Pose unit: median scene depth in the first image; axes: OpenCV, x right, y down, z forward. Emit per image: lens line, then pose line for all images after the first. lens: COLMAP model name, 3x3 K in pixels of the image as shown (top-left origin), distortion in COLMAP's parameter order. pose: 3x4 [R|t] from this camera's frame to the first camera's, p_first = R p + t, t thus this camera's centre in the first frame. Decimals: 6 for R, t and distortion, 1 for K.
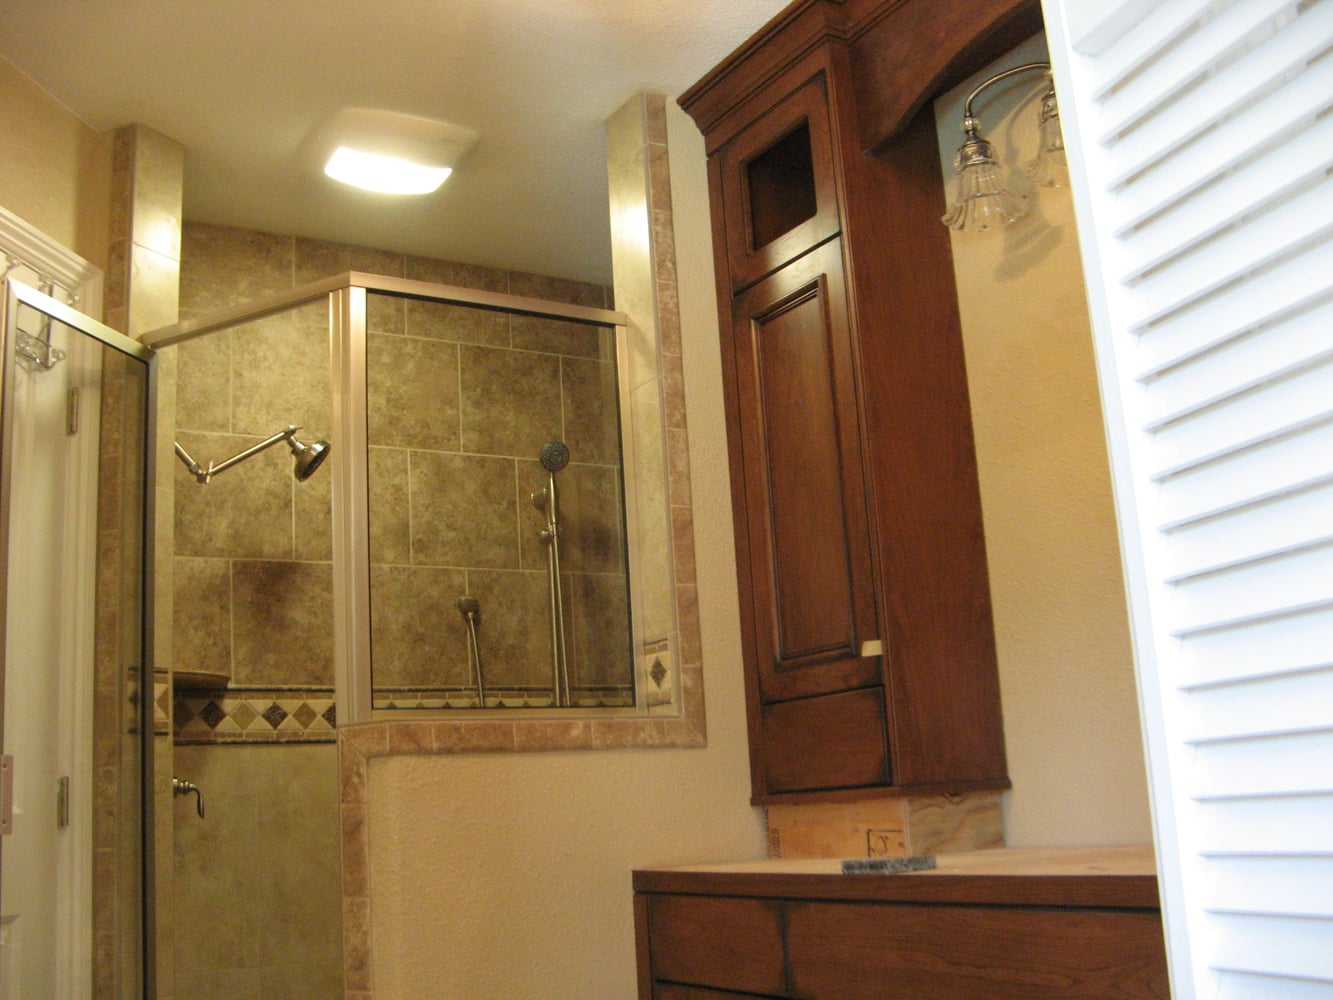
lens RADIAL K [[1361.1, 0, 633.7], [0, 1361.1, 525.5], [0, 0, 1]] dist [-0.130841, 0.000000]
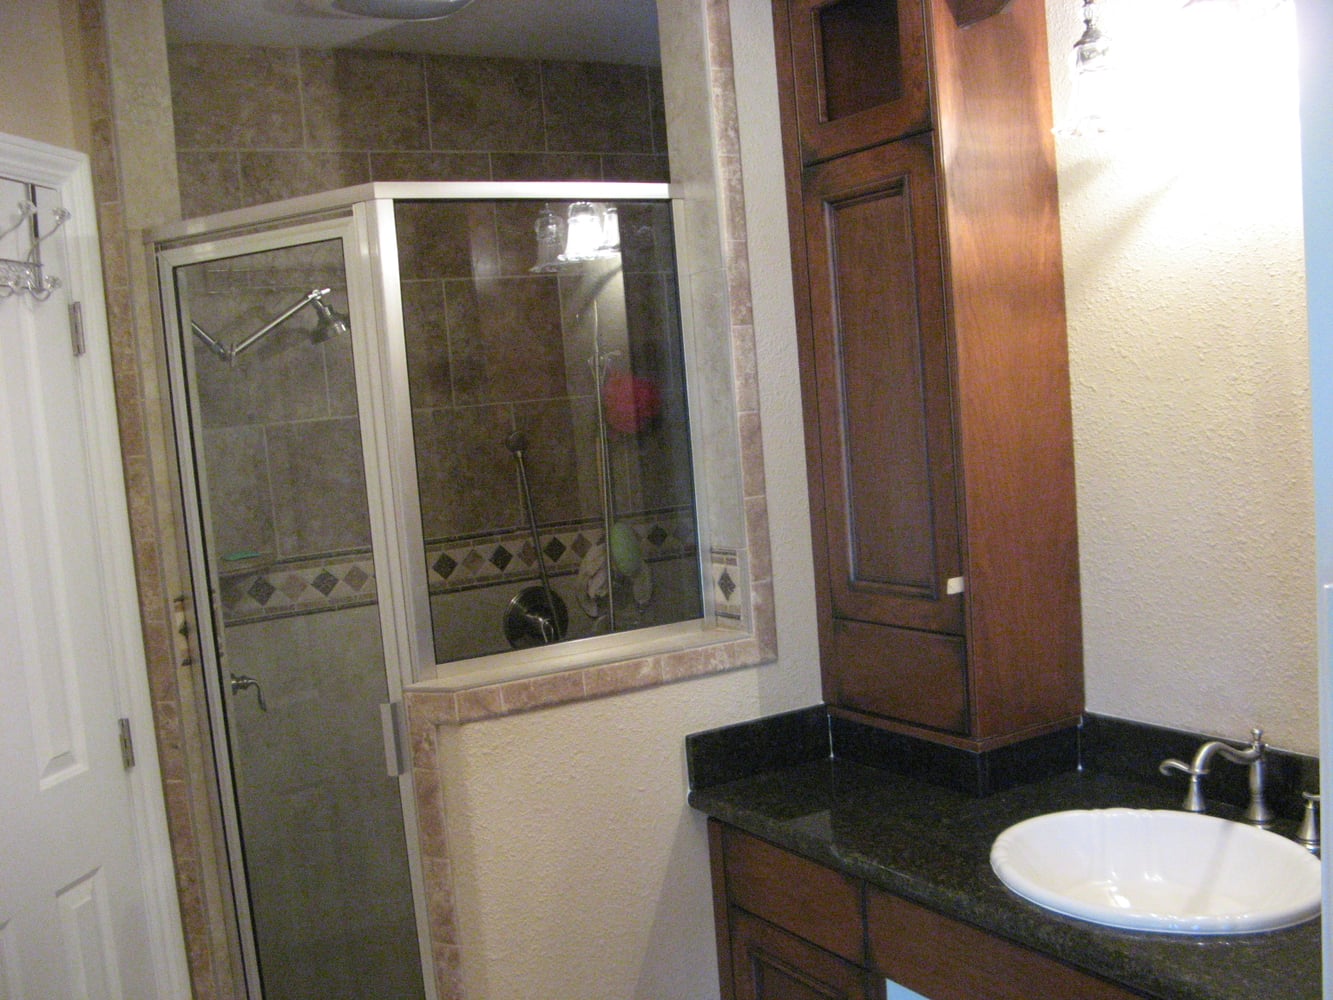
lens RADIAL K [[1361.1, 0, 691.6], [0, 1361.1, 527.3], [0, 0, 1]] dist [-0.130841, 0.000000]
pose [[0.999493, -0.025398, 0.019222, -0.023938], [0.018602, 0.955311, 0.295017, -0.212361], [-0.025855, -0.294509, 0.955299, 0.088064]]
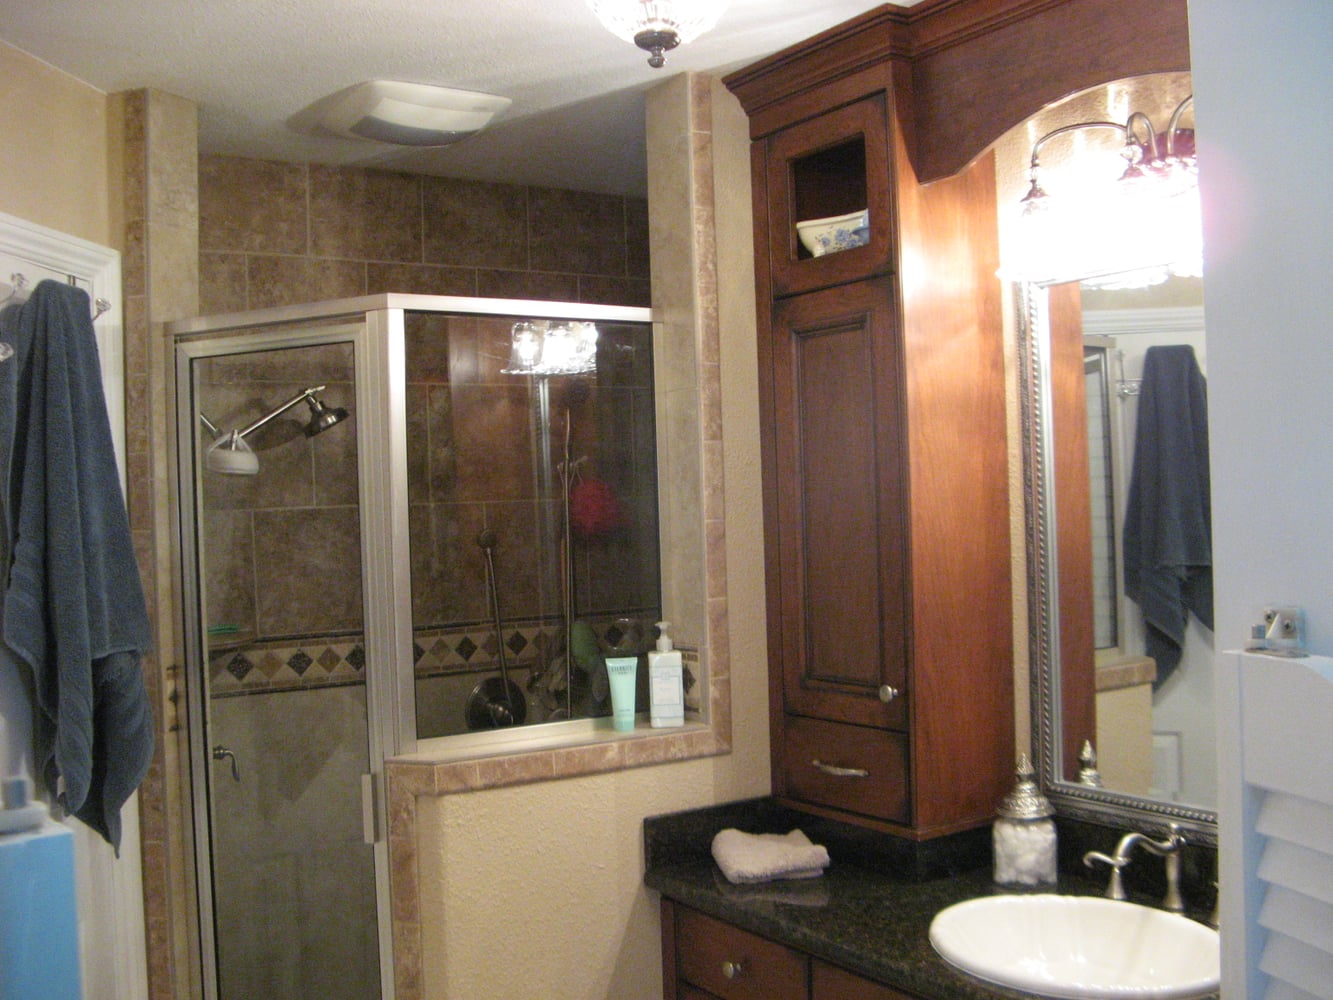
lens RADIAL K [[1361.1, 0, 664.1], [0, 1361.1, 491.9], [0, 0, 1]] dist [-0.130841, 0.000000]
pose [[0.998421, 0.023614, 0.050978, -0.054570], [-0.032873, 0.981383, 0.189228, -0.223073], [-0.045560, -0.190605, 0.980609, 0.012350]]
